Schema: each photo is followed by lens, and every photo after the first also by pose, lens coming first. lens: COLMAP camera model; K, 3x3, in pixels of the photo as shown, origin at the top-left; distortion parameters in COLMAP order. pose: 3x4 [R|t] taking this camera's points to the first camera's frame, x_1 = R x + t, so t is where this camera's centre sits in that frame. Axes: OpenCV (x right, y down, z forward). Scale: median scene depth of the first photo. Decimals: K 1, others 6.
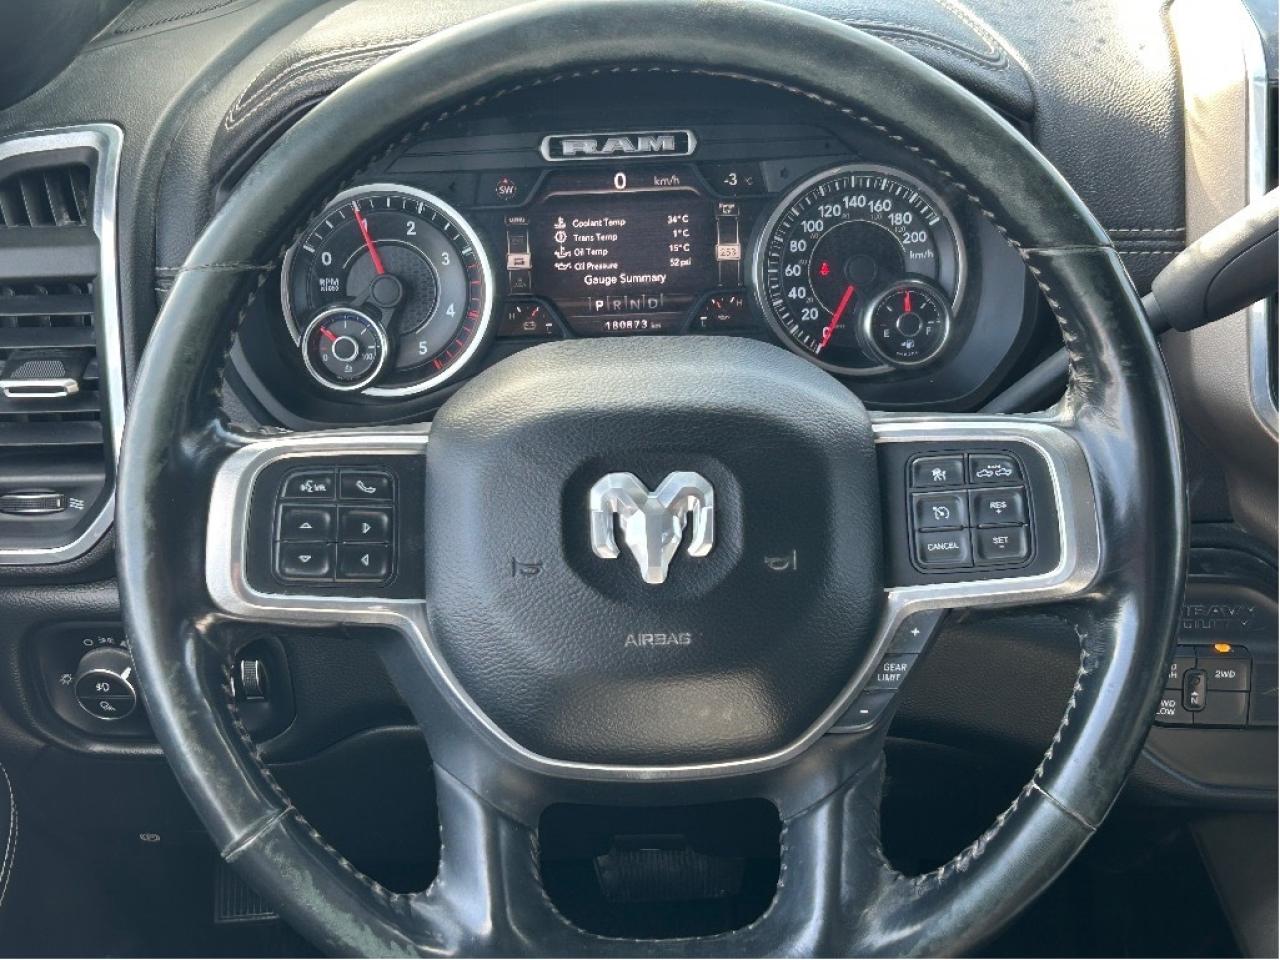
lens RADIAL K [[1858.7, 0, 640.0], [0, 1858.7, 480.0], [0, 0, 1]] dist [0.087218, -0.146699]
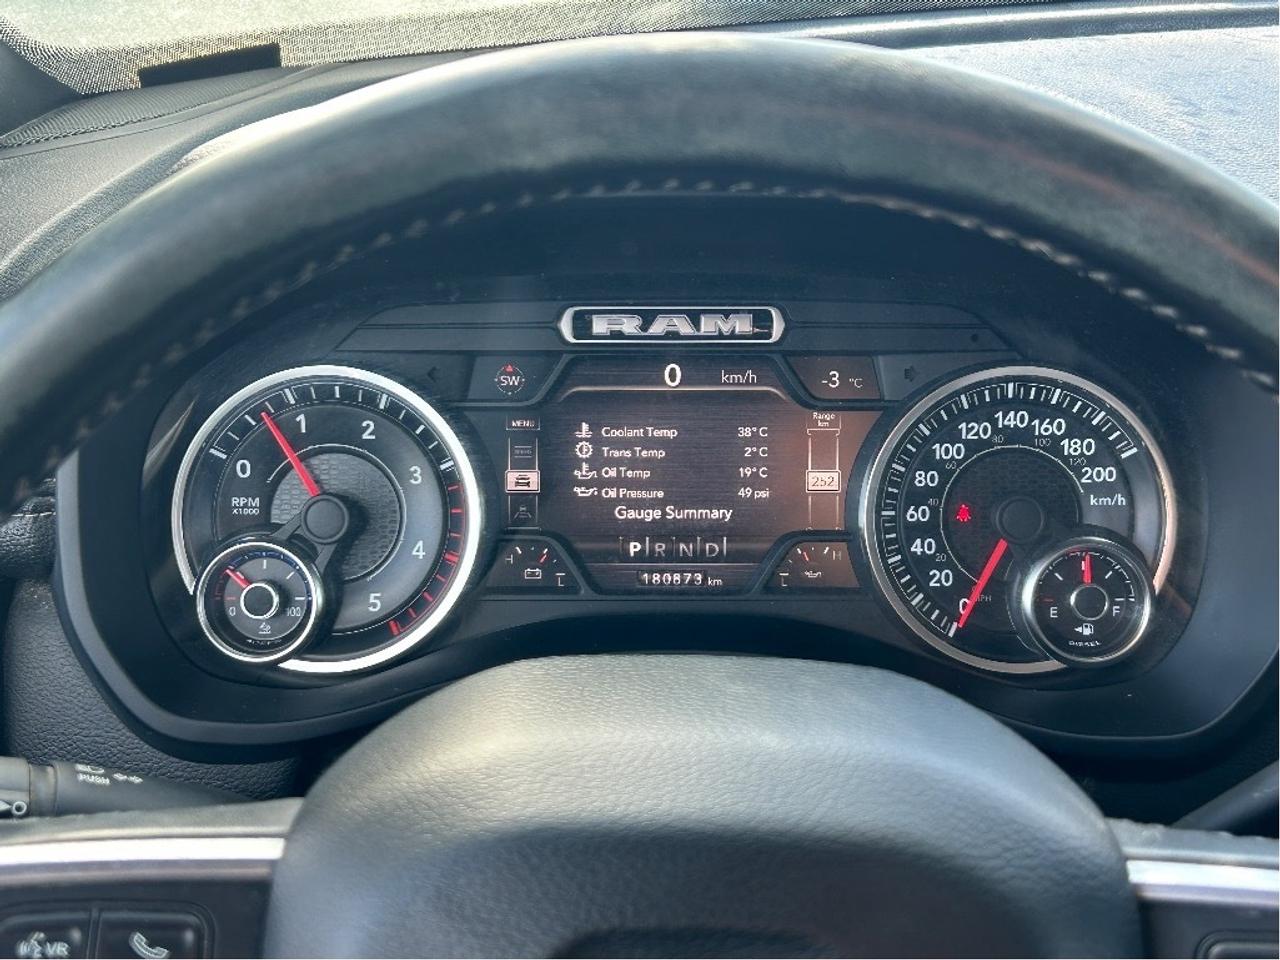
lens RADIAL K [[1635.6, 0, 637.4], [0, 1635.6, 409.1], [0, 0, 1]] dist [0.075712, -0.077604]
pose [[0.998568, 0.043052, -0.031751, -0.003708], [-0.046776, 0.990699, -0.127777, -0.068872], [0.025955, 0.129080, 0.991295, 0.393321]]
